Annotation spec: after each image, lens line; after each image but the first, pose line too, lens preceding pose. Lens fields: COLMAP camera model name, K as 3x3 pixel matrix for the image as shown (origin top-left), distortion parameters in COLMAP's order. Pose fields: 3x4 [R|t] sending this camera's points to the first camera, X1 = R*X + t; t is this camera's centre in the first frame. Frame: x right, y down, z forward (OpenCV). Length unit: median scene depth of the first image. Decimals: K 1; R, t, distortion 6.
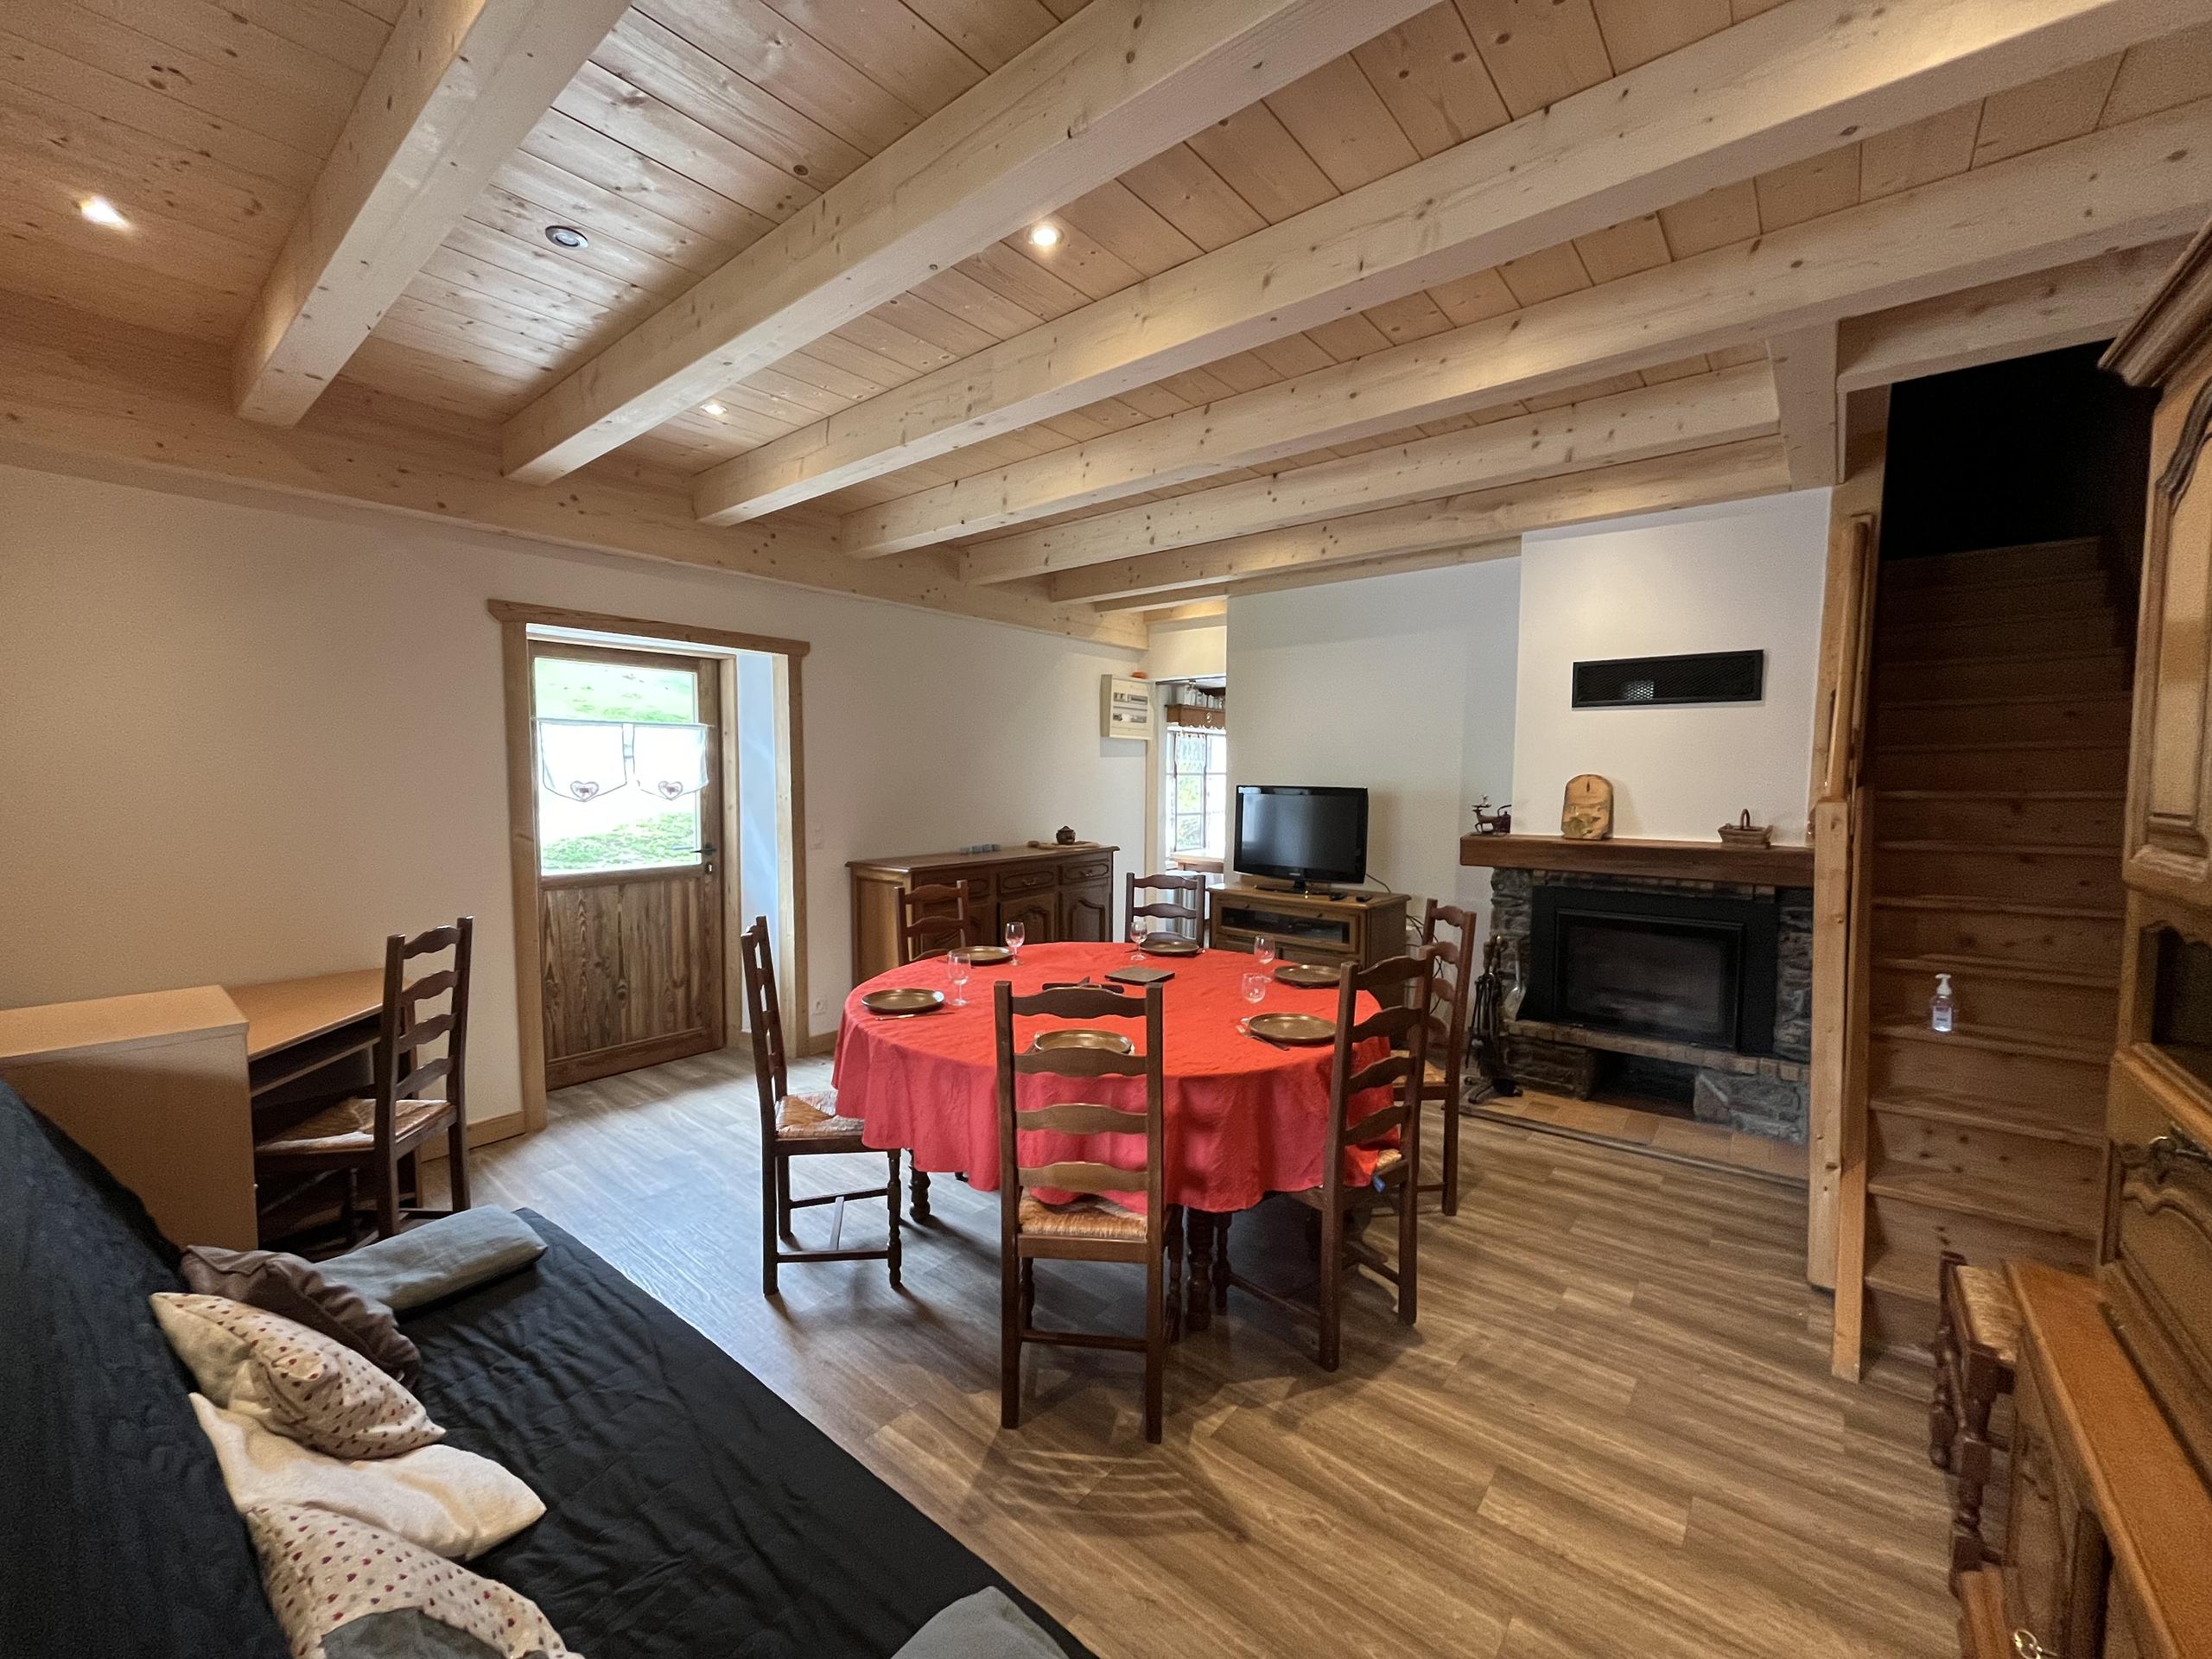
lens RADIAL K [[891.7, 0, 1097.0], [0, 891.7, 820.2], [0, 0, 1]] dist [-0.006532, 0.000713]
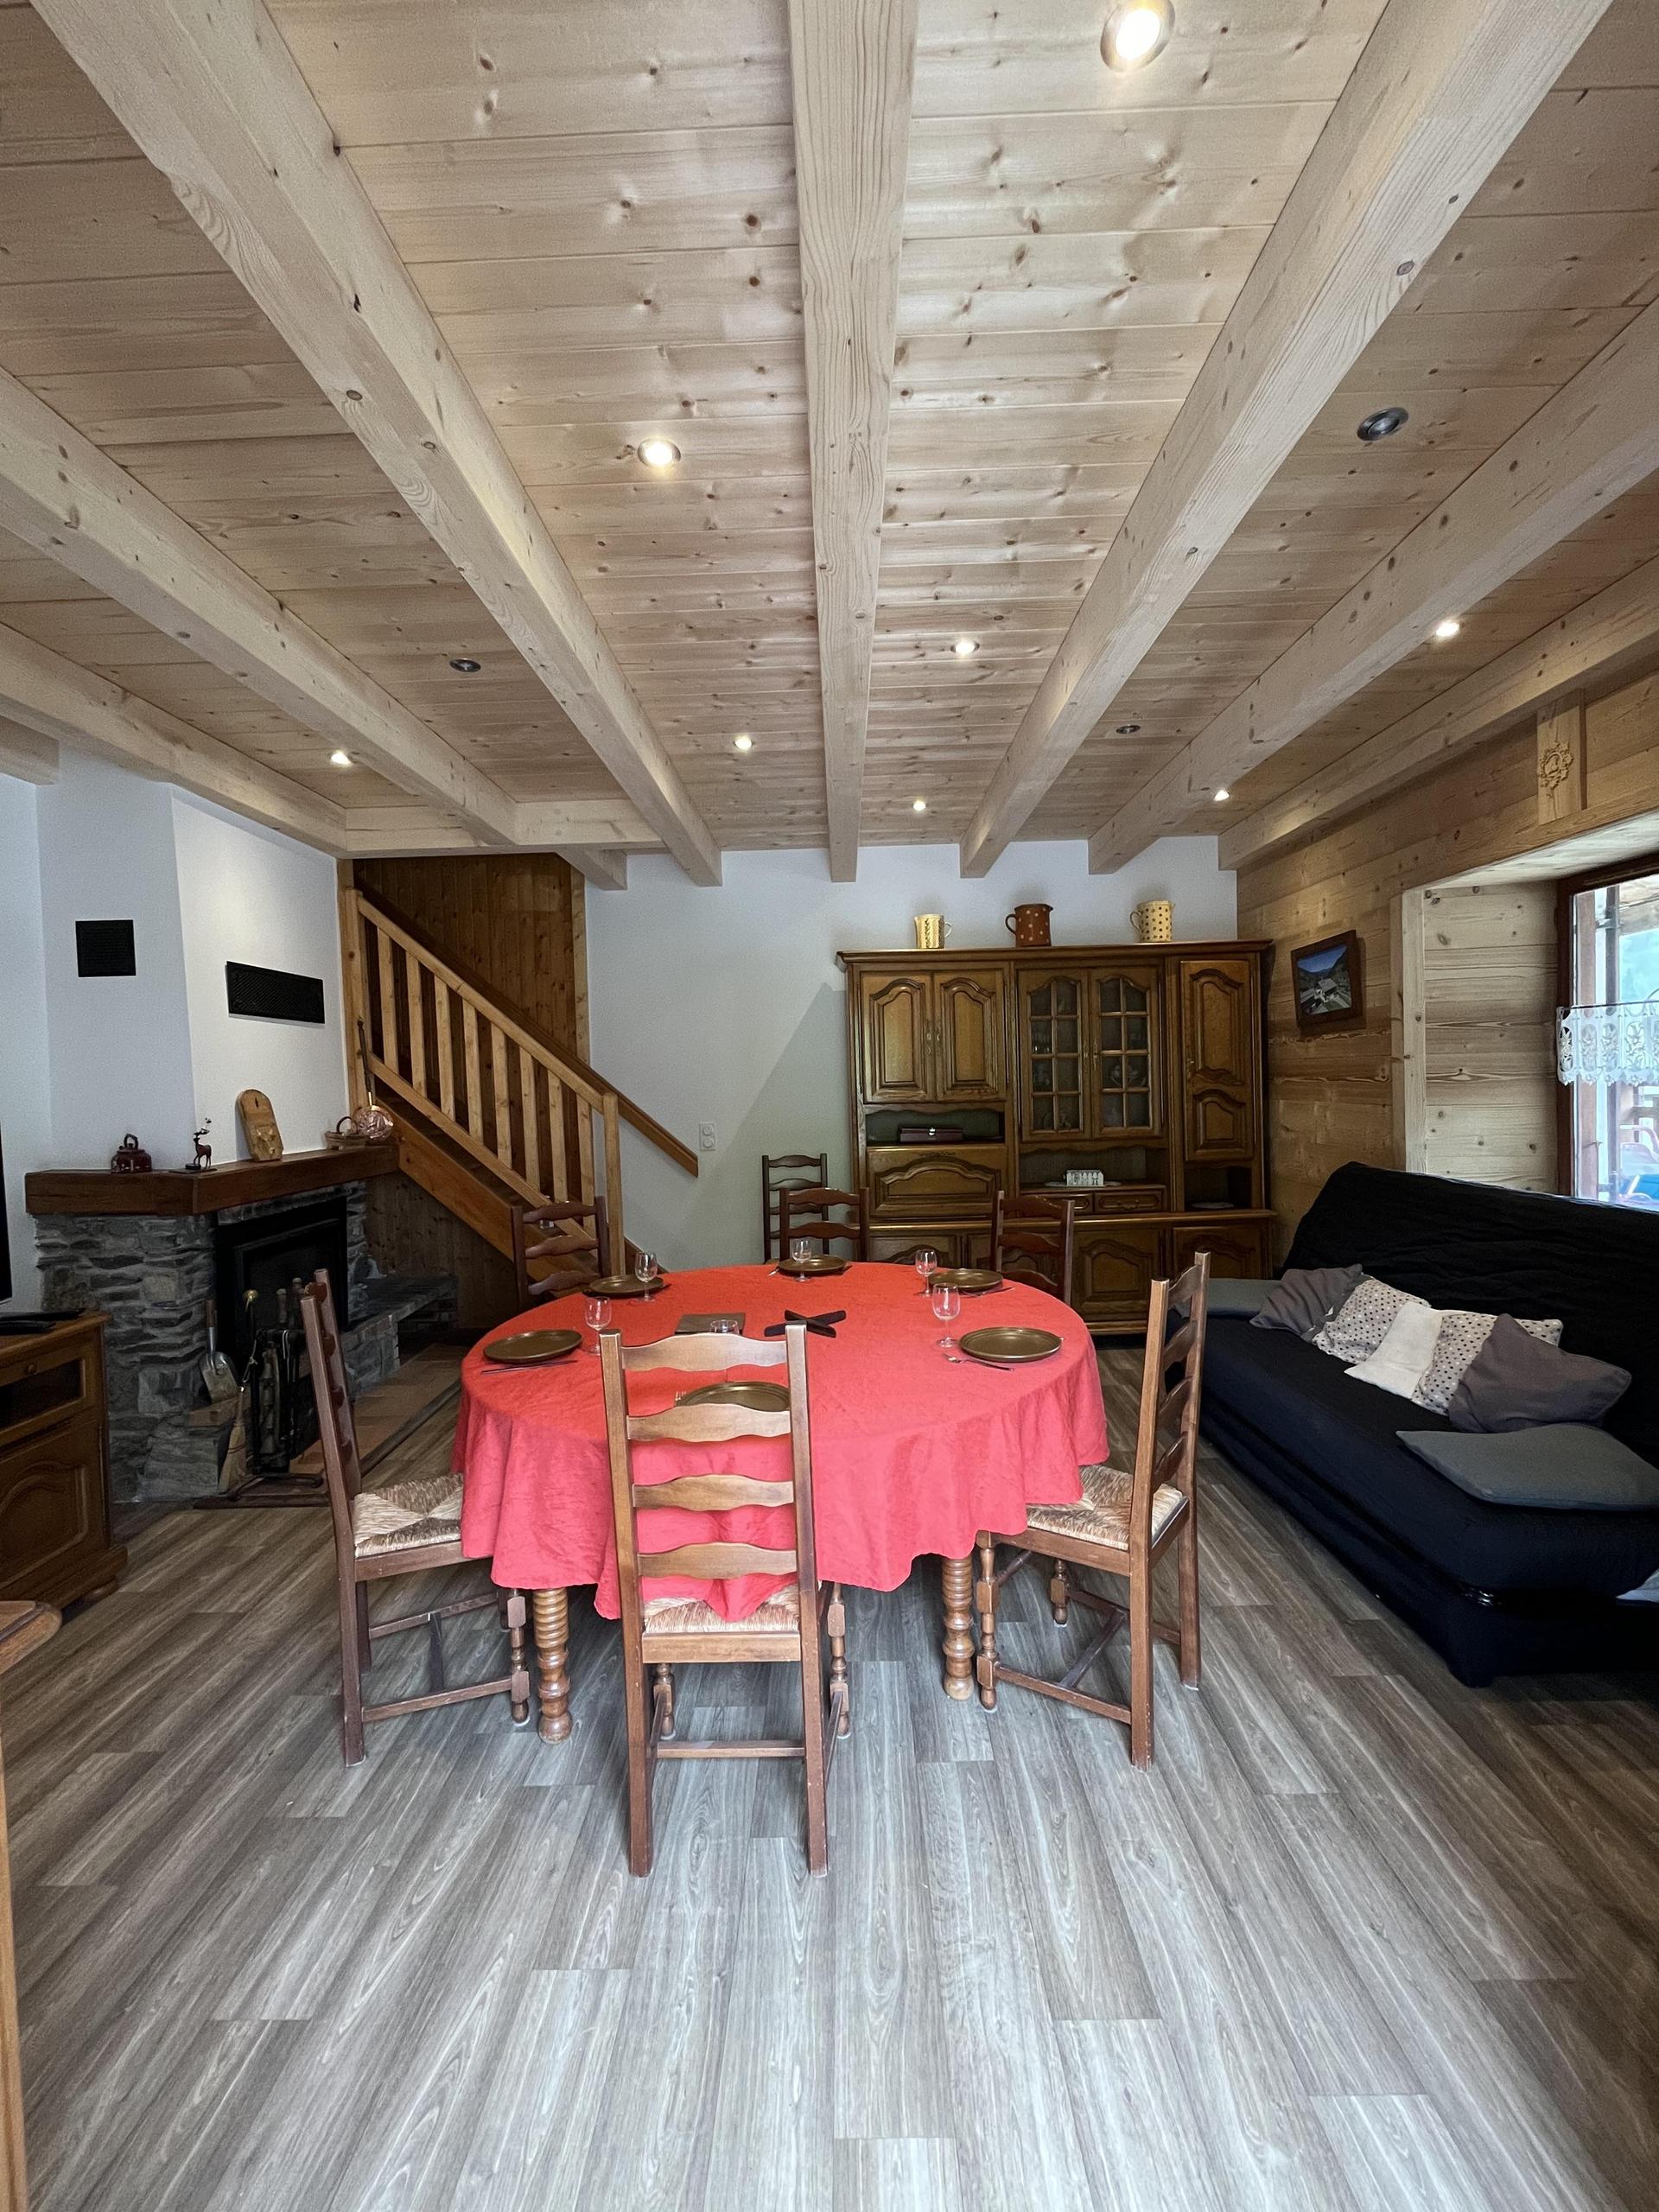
lens RADIAL K [[891.7, 0, 829.1], [0, 891.7, 1103.7], [0, 0, 1]] dist [-0.006532, 0.000713]
pose [[-0.612153, -0.012363, 0.790642, -0.514910], [0.076691, 0.994236, 0.074925, -0.059556], [-0.787011, 0.106501, -0.607677, 1.086325]]
